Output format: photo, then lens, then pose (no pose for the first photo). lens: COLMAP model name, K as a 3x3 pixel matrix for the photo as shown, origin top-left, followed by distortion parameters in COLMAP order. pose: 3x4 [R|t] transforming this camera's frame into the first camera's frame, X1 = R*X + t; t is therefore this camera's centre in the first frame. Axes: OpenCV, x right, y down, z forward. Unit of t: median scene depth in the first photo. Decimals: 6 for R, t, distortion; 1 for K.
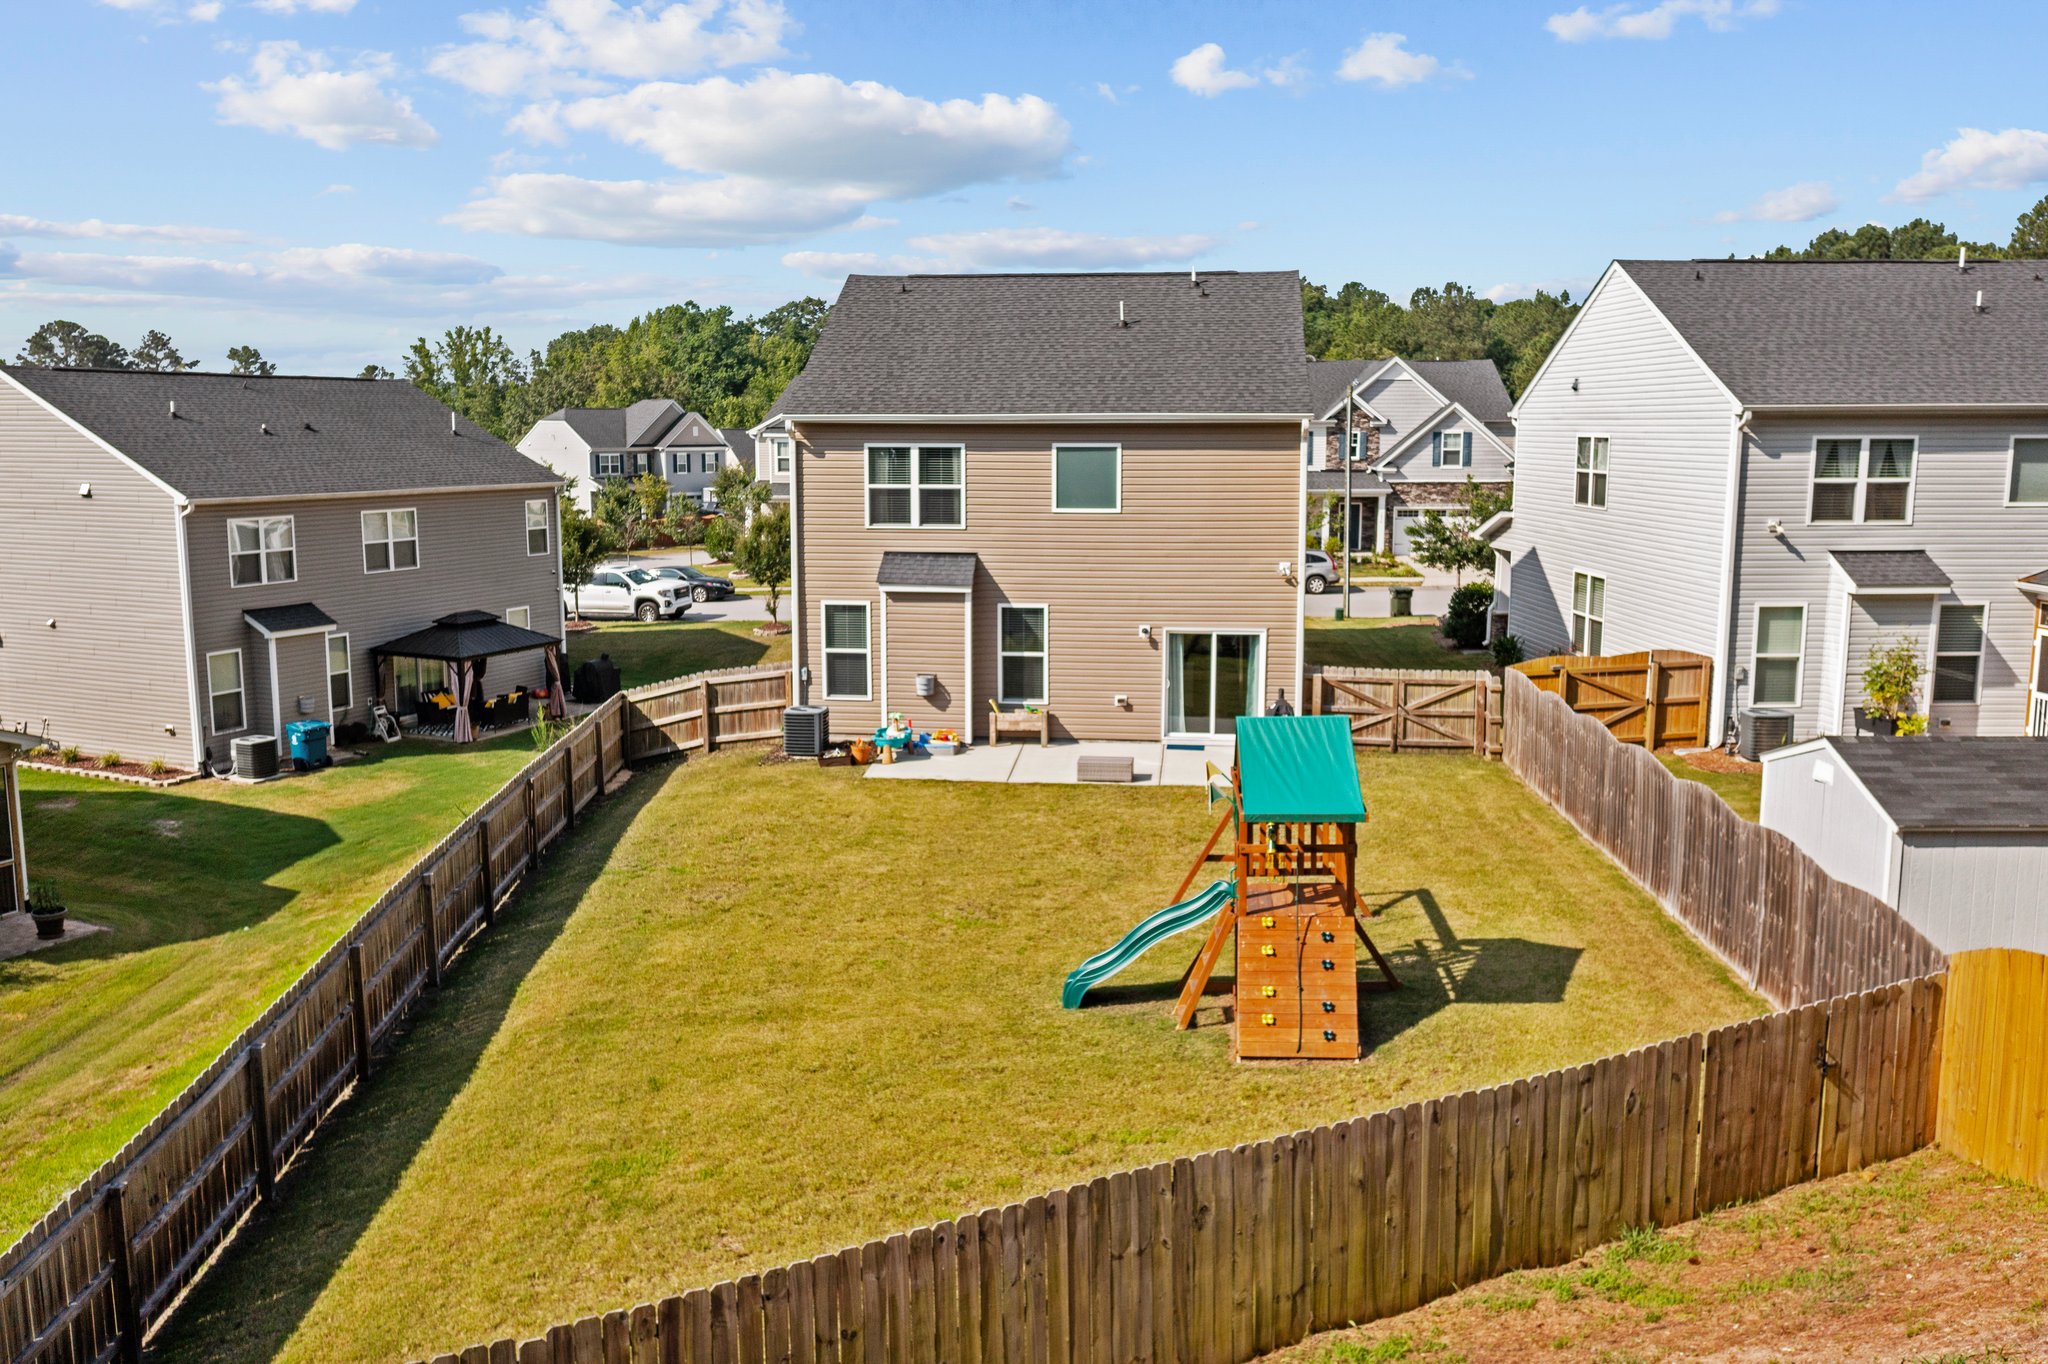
lens RADIAL K [[1684.0, 0, 1024.0], [0, 1684.0, 682.0], [0, 0, 1]] dist [-0.004838, -0.002885]
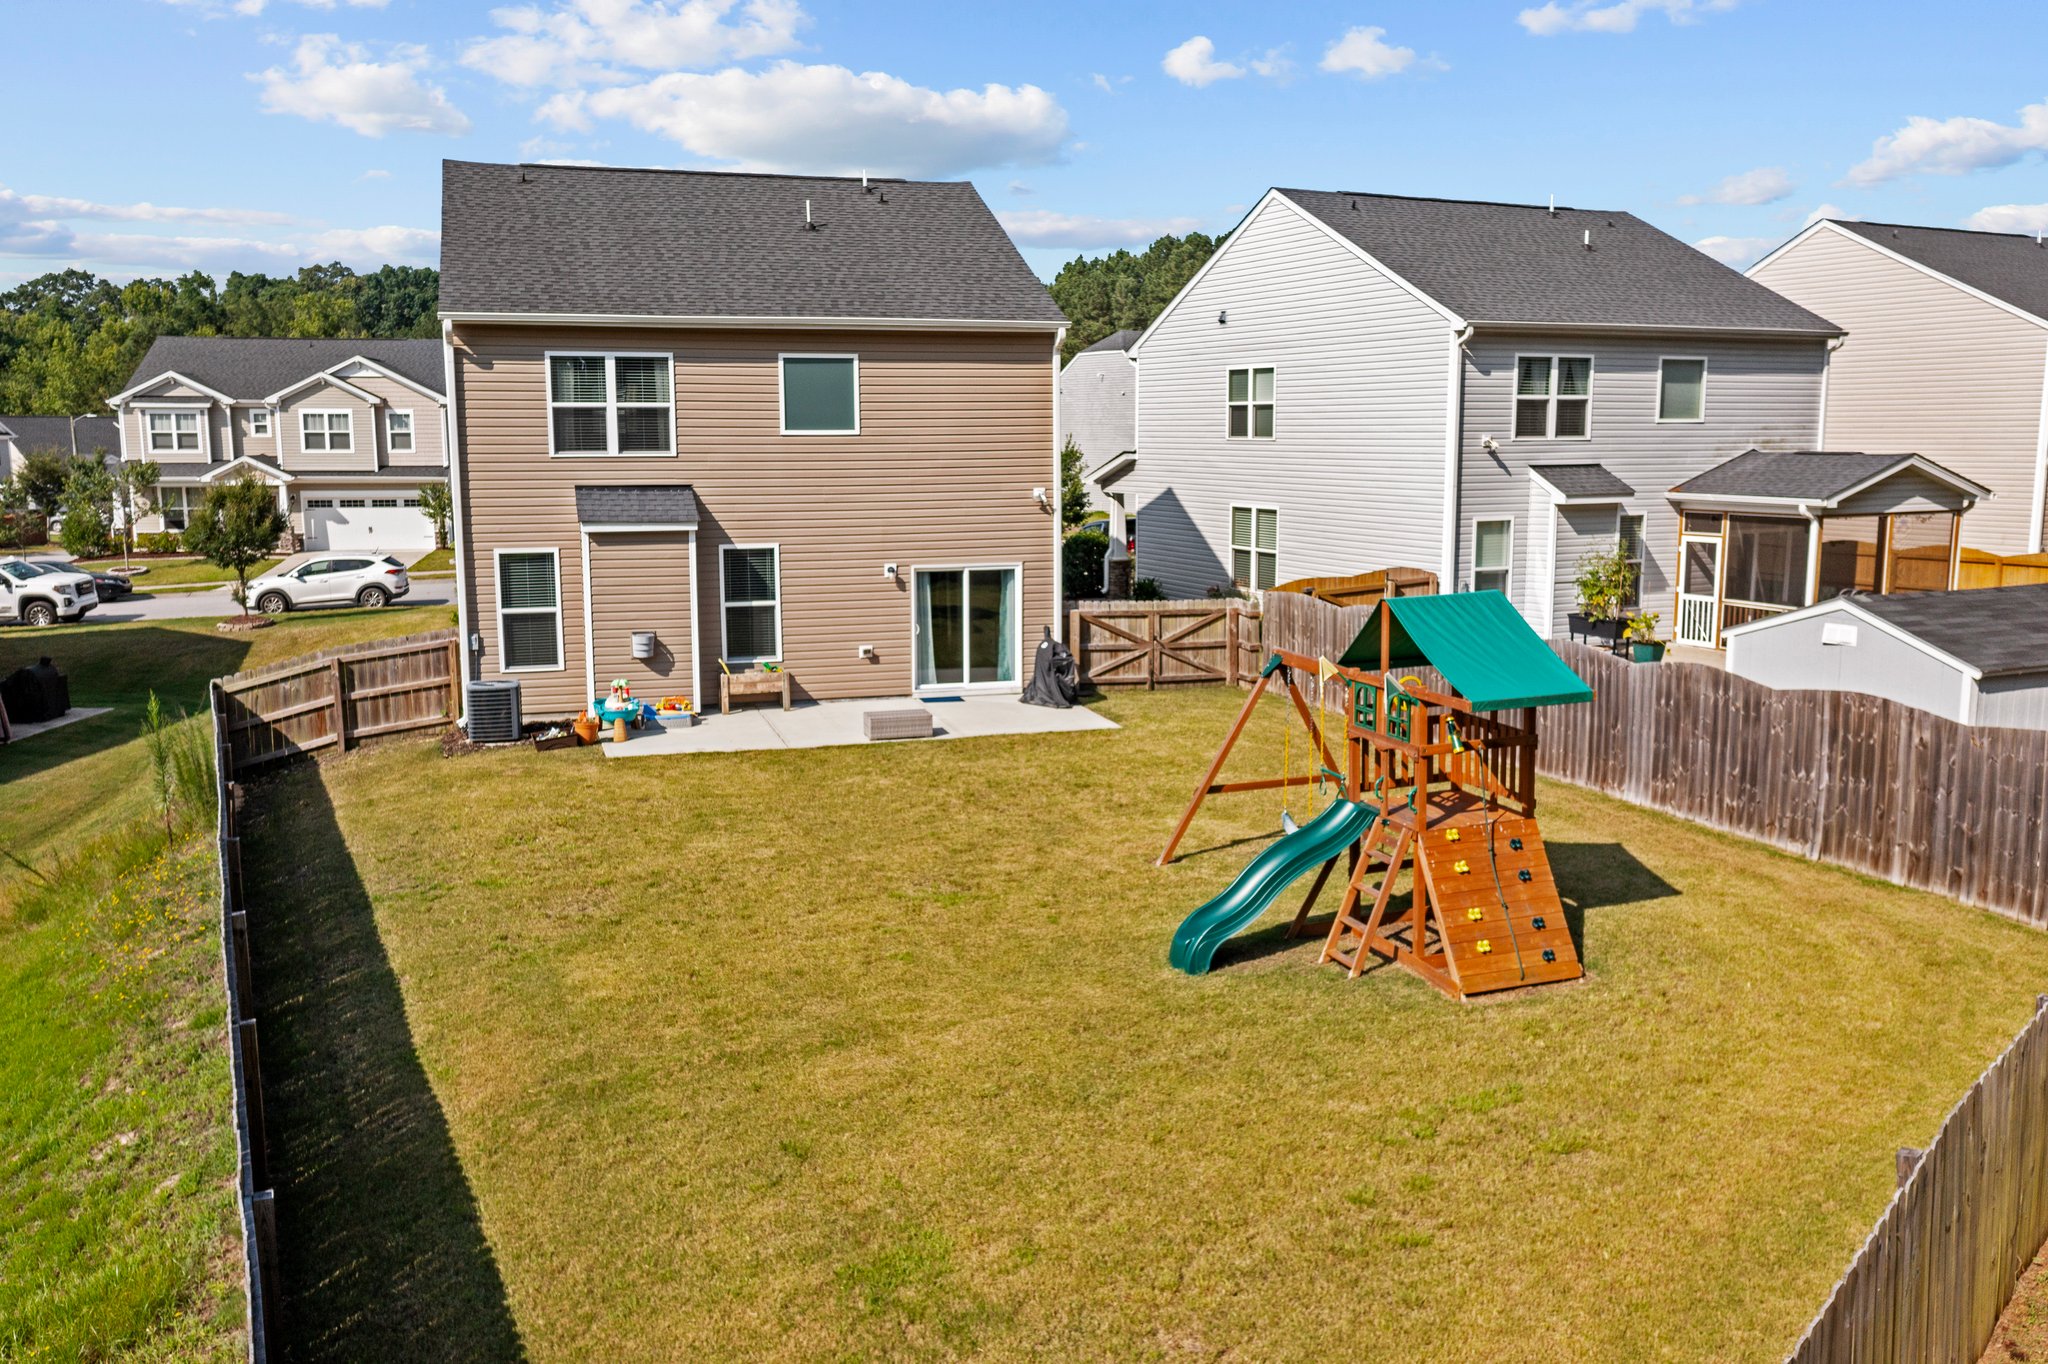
lens RADIAL K [[1664.8, 0, 1024.0], [0, 1664.8, 682.0], [0, 0, 1]] dist [0.000247, 0.001218]
pose [[0.911549, -0.063089, 0.406323, -0.222132], [0.065354, 0.997827, 0.008314, 0.025320], [-0.405965, 0.018976, 0.913692, 0.181548]]
